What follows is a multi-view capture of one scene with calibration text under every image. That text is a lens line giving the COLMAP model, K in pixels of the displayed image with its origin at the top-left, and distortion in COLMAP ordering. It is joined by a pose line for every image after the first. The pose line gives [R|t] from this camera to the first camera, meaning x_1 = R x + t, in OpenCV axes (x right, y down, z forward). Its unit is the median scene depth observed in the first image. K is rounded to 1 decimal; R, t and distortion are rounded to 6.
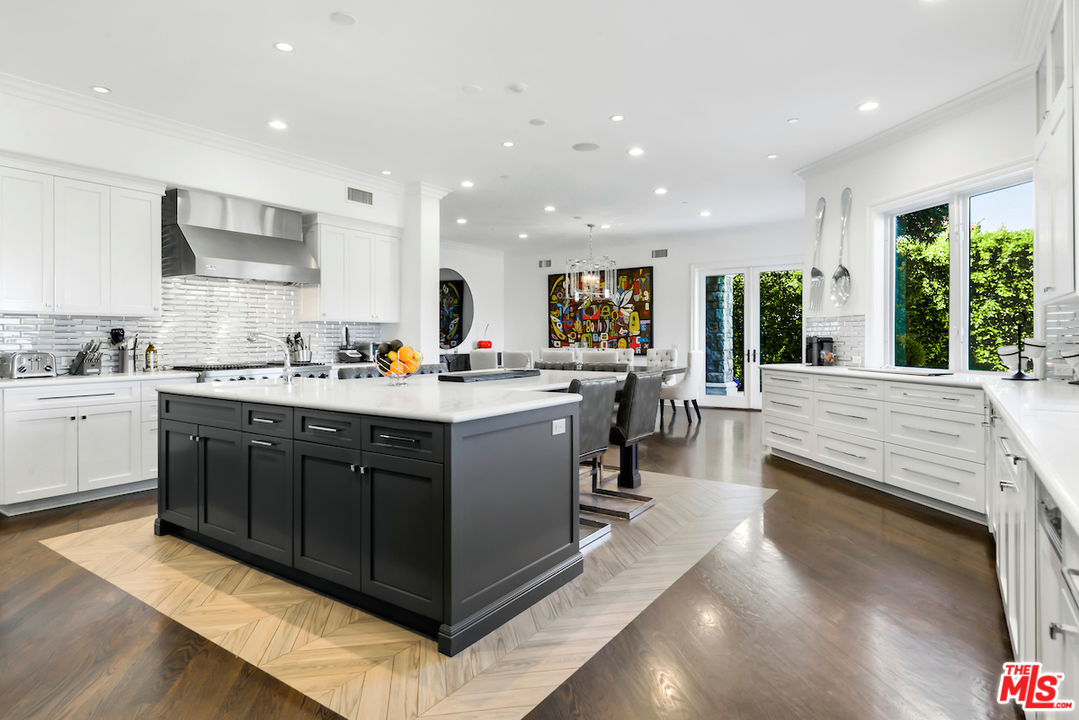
lens RADIAL K [[599.7, 0, 537.5], [0, 599.7, 354.0], [0, 0, 1]] dist [-0.005162, -0.001872]
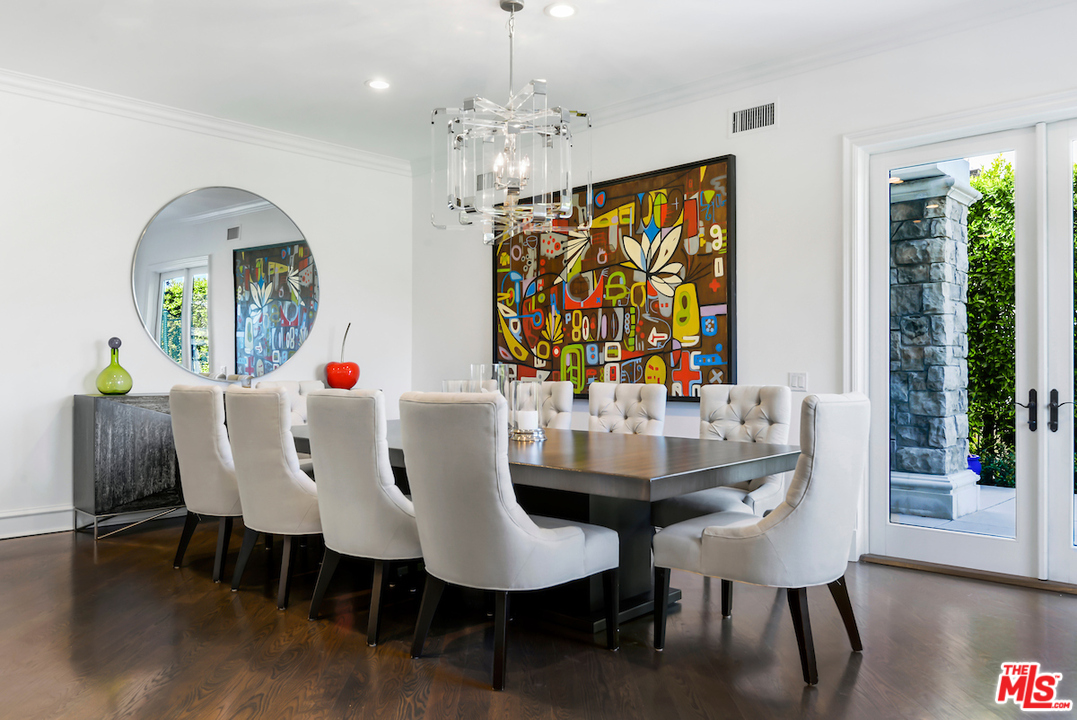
lens RADIAL K [[799.4, 0, 533.9], [0, 799.4, 376.5], [0, 0, 1]] dist [-0.002505, -0.001865]
pose [[0.986498, 0.006140, -0.163658, 0.149527], [-0.008603, 0.999860, -0.014347, -0.005535], [0.163547, 0.015561, 0.986413, 0.499322]]
